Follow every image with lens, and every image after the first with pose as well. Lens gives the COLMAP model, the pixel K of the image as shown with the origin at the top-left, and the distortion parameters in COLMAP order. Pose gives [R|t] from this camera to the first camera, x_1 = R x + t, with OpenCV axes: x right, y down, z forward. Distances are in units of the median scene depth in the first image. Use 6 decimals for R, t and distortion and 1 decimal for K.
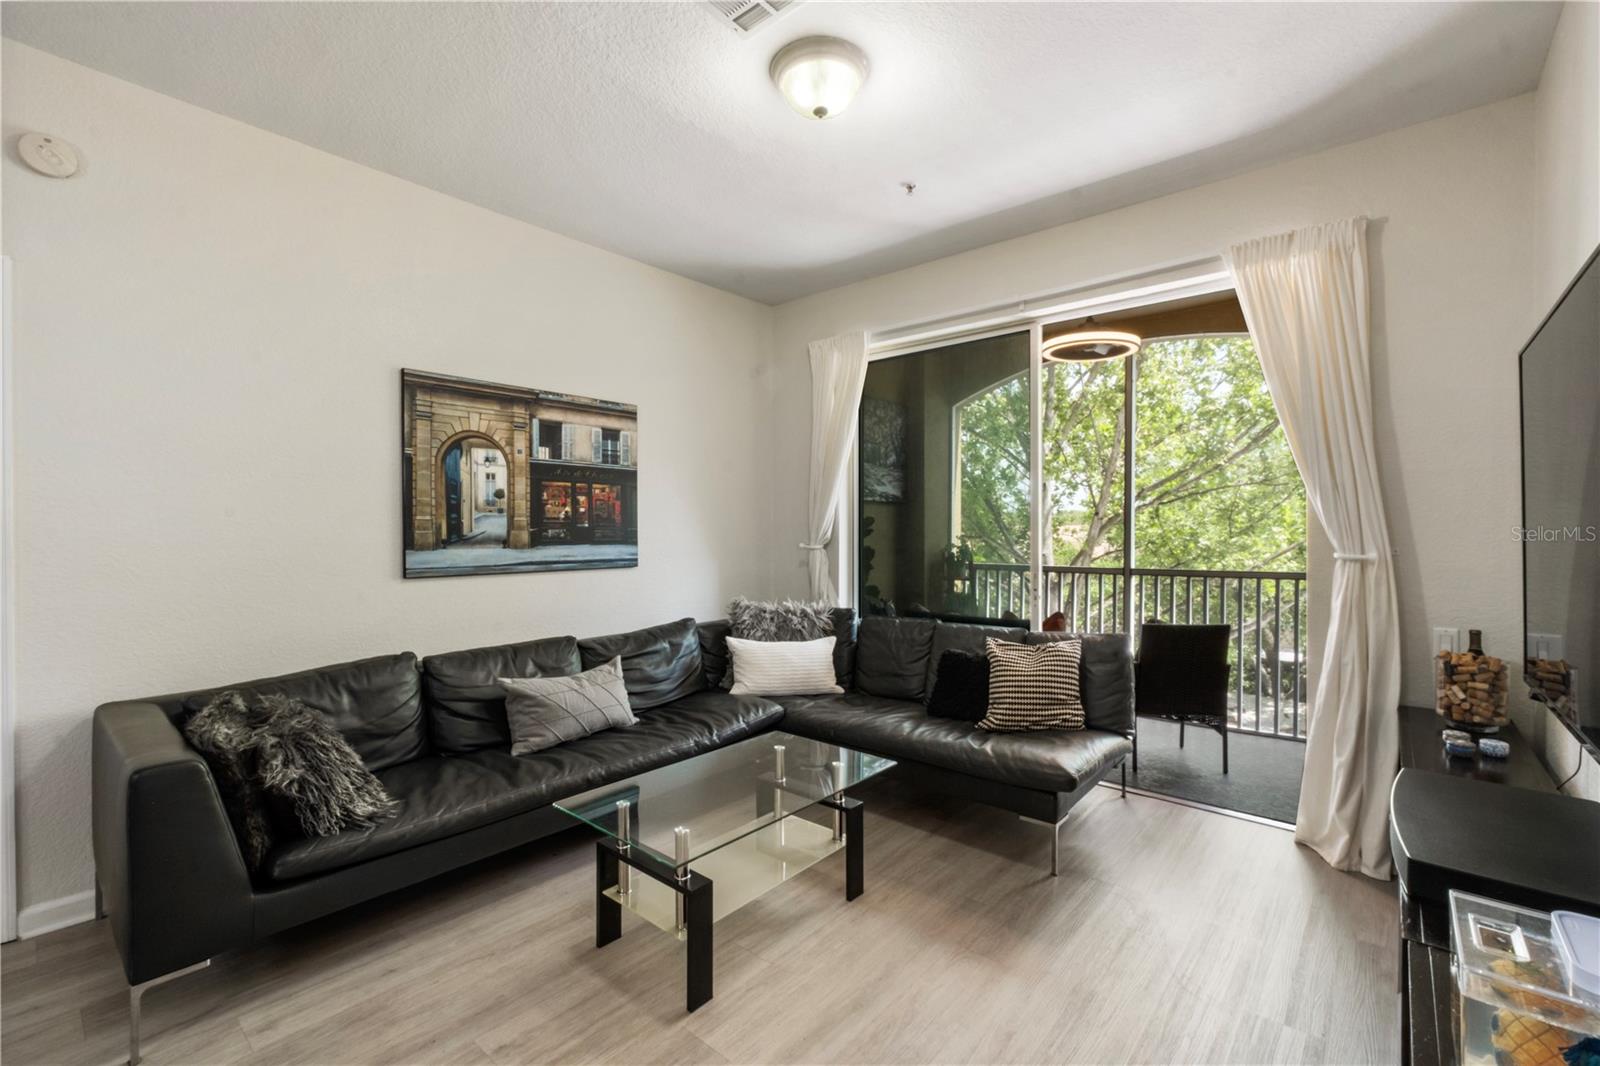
lens RADIAL K [[688.3, 0, 800.0], [0, 688.3, 533.0], [0, 0, 1]] dist [-0.003701, -0.000257]
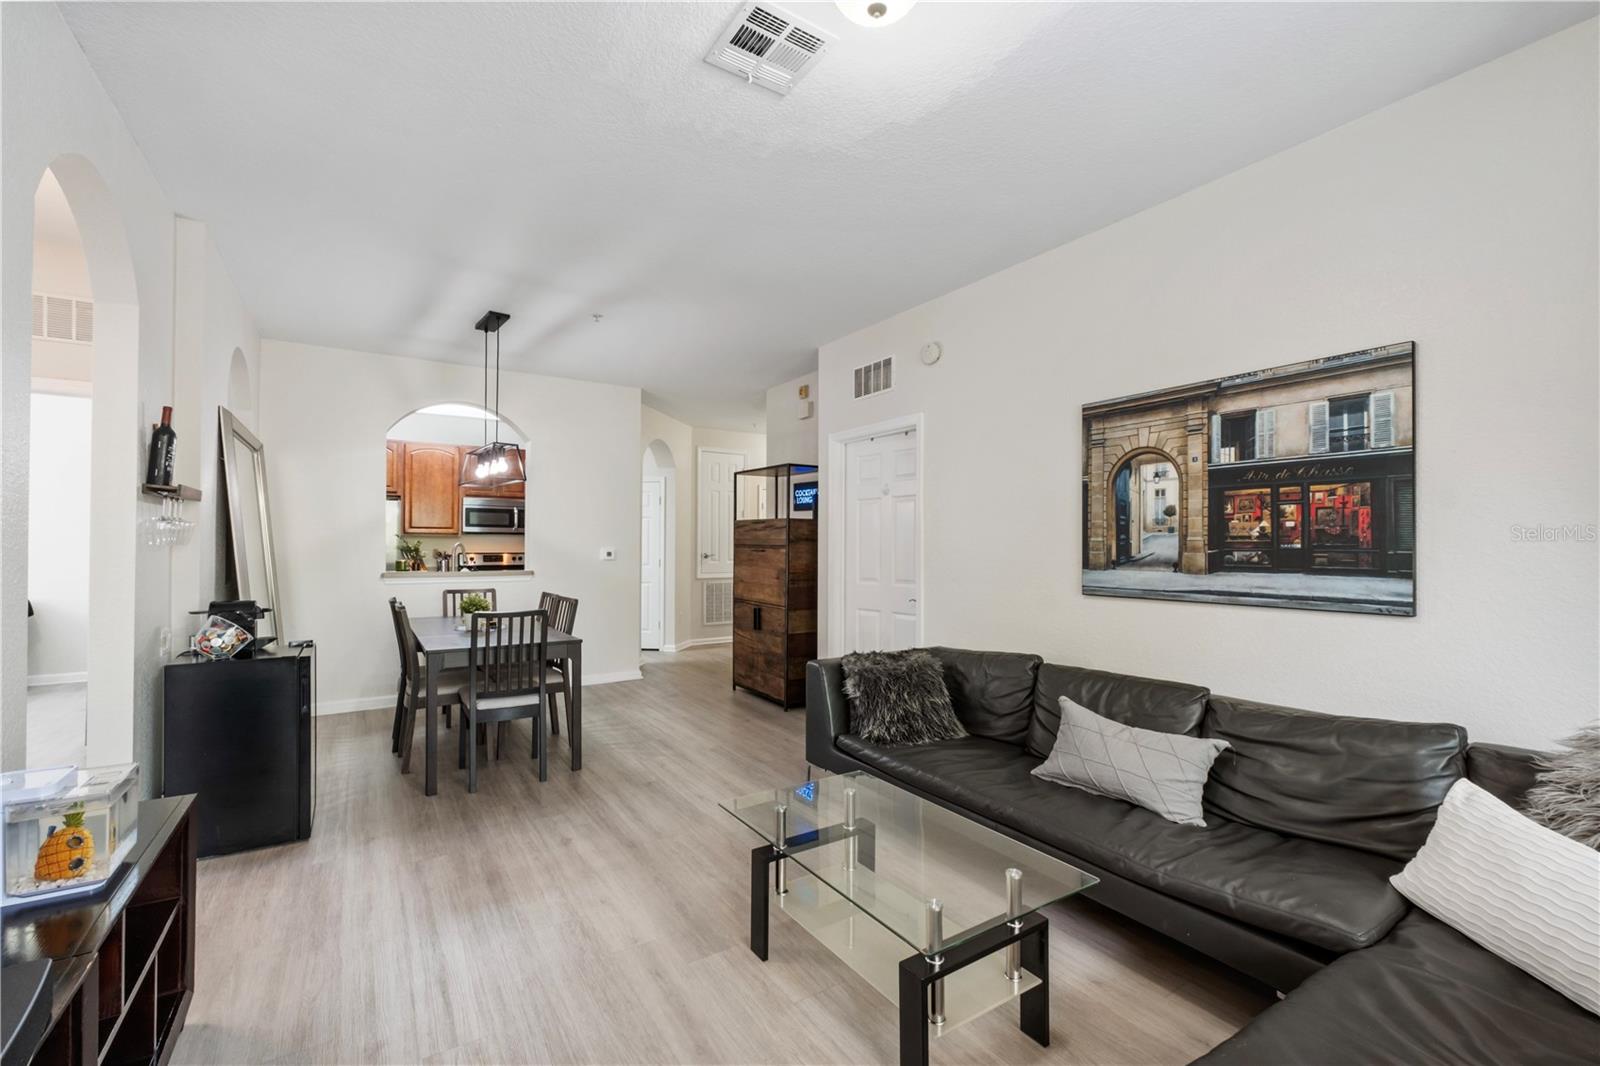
lens RADIAL K [[688.3, 0, 800.0], [0, 688.3, 533.0], [0, 0, 1]] dist [-0.003701, -0.000257]
pose [[-0.279242, -0.022014, -0.959968, 0.532903], [-0.011649, 0.999741, -0.019538, -0.005186], [0.960150, 0.005727, -0.279426, 0.759938]]
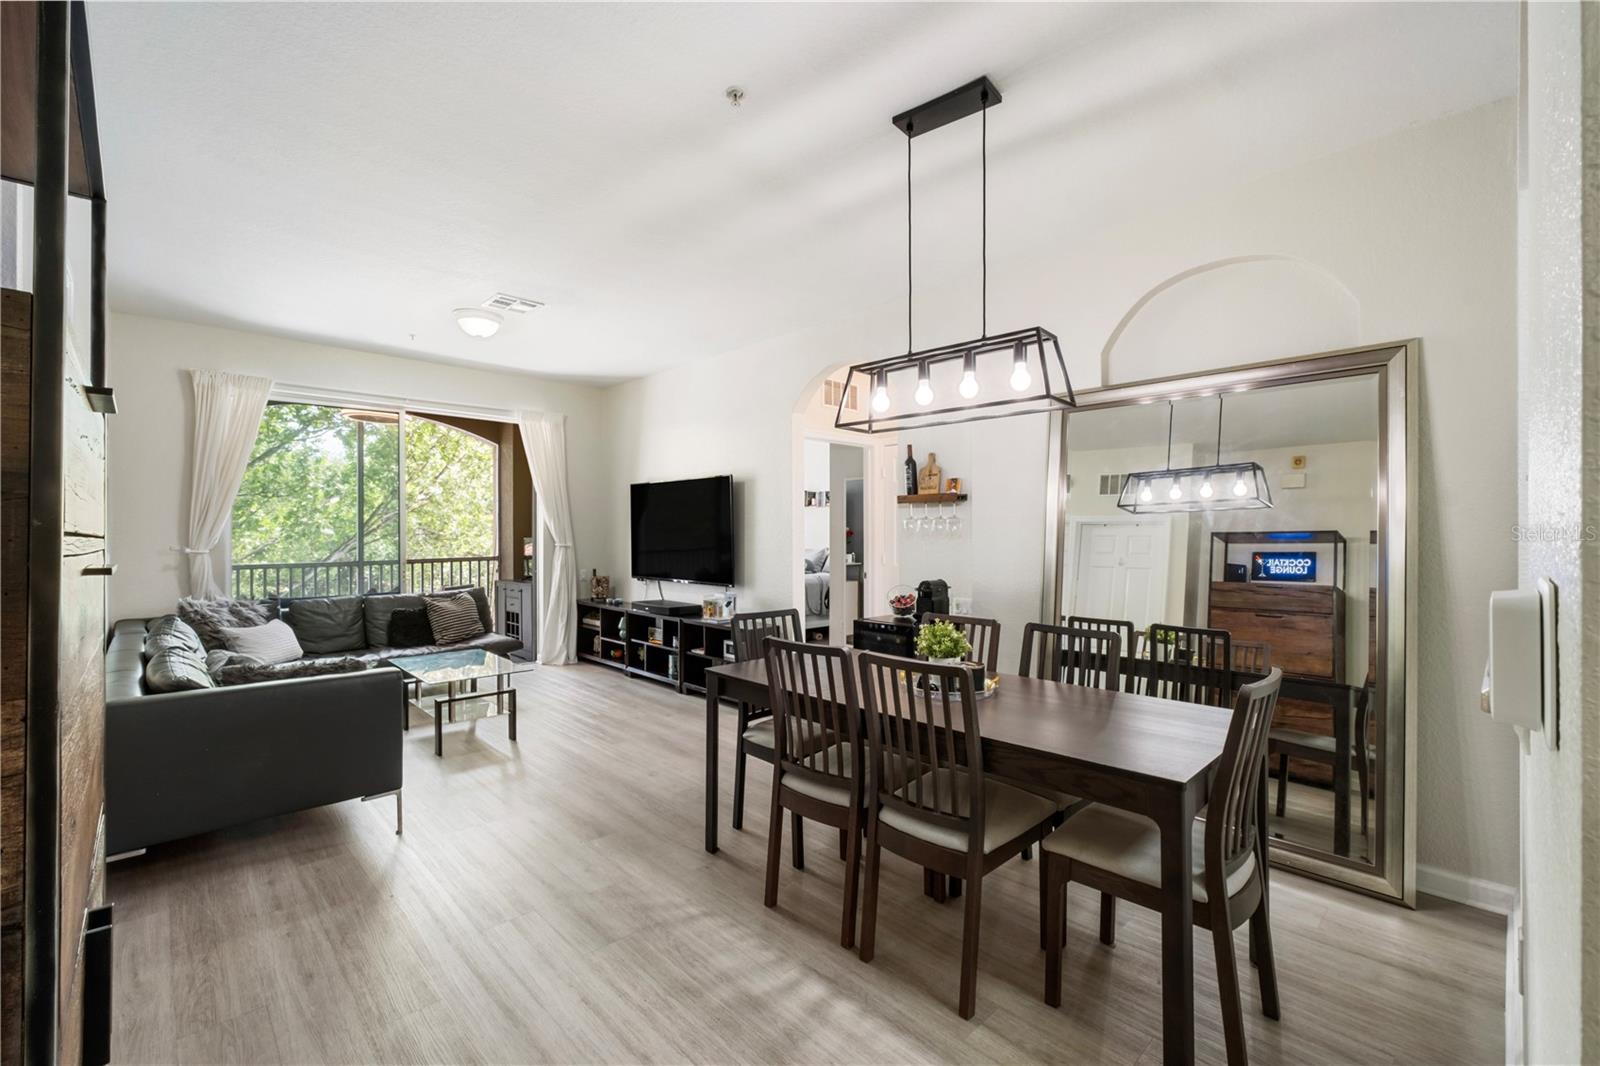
lens RADIAL K [[688.3, 0, 800.0], [0, 688.3, 533.0], [0, 0, 1]] dist [-0.003701, -0.000257]
pose [[0.103391, -0.000698, 0.994641, -1.312399], [0.006657, 0.999978, 0.000010, -0.004380], [-0.994619, 0.006620, 0.103393, -0.124961]]
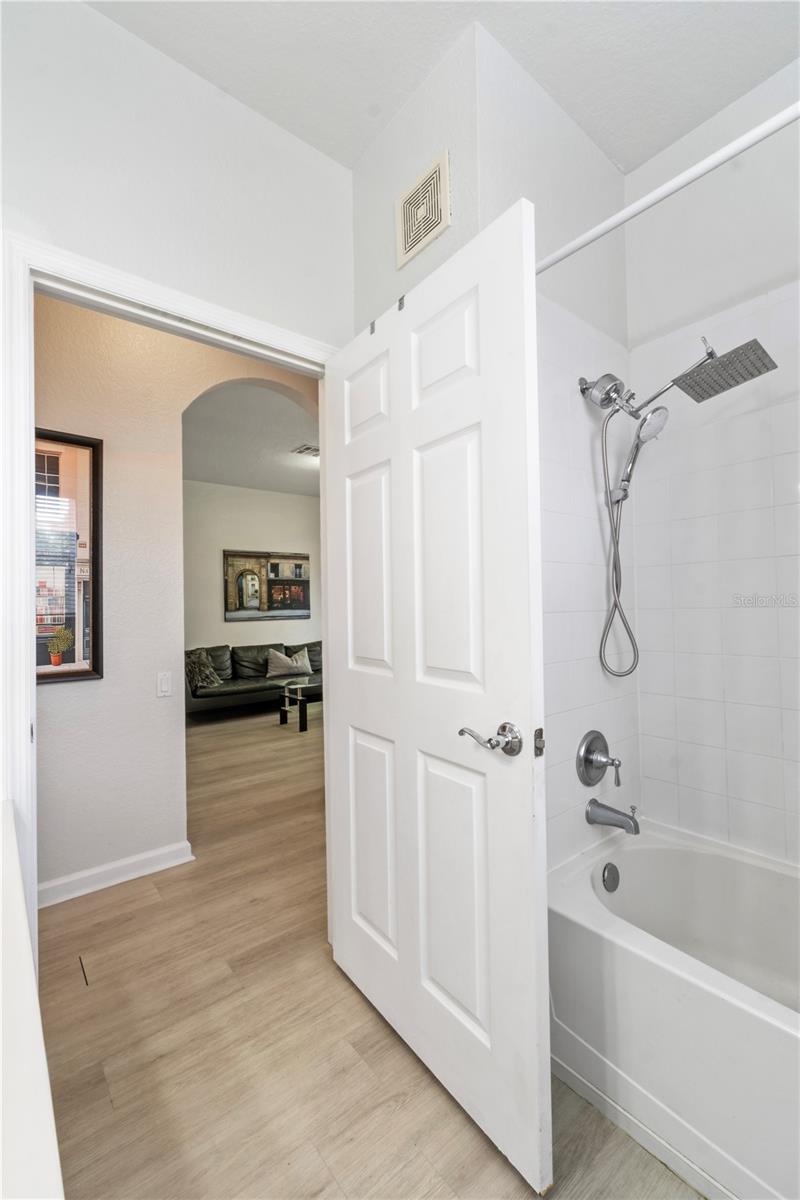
lens RADIAL K [[516.2, 0, 400.0], [0, 516.2, 600.0], [0, 0, 1]] dist [-0.003701, -0.000257]
pose [[0.985027, -0.021673, -0.171035, 0.462944], [0.018584, 0.999634, -0.019640, 0.028058], [0.171398, 0.016168, 0.985069, -0.898875]]
